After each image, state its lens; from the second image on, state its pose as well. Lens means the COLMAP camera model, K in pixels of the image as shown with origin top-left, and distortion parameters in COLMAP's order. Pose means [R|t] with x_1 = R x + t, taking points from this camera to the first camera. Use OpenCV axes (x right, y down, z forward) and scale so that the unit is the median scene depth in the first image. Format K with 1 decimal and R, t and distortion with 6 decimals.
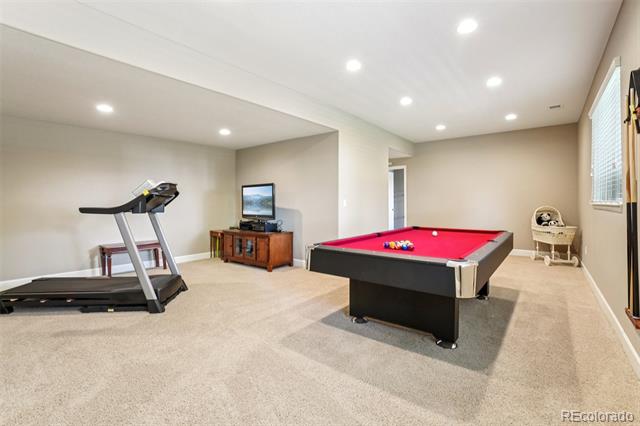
lens RADIAL K [[291.5, 0, 320.0], [0, 291.5, 213.0], [0, 0, 1]] dist [-0.022165, 0.000253]
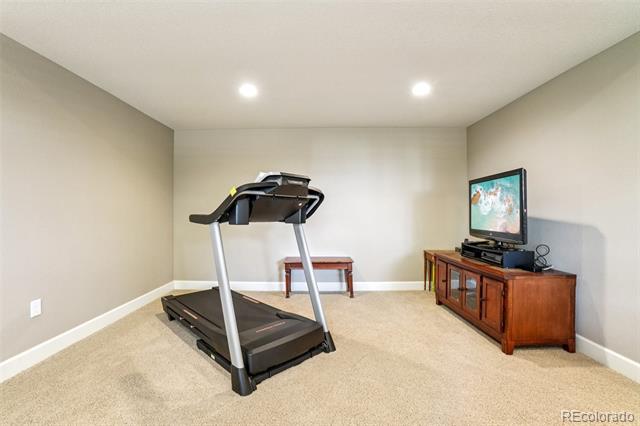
lens RADIAL K [[291.5, 0, 320.0], [0, 291.5, 213.0], [0, 0, 1]] dist [-0.022165, 0.000253]
pose [[0.624606, 0.006248, -0.780915, 0.002822], [-0.027688, 0.999516, -0.014149, -0.012330], [0.780449, 0.030460, 0.624477, 0.442709]]
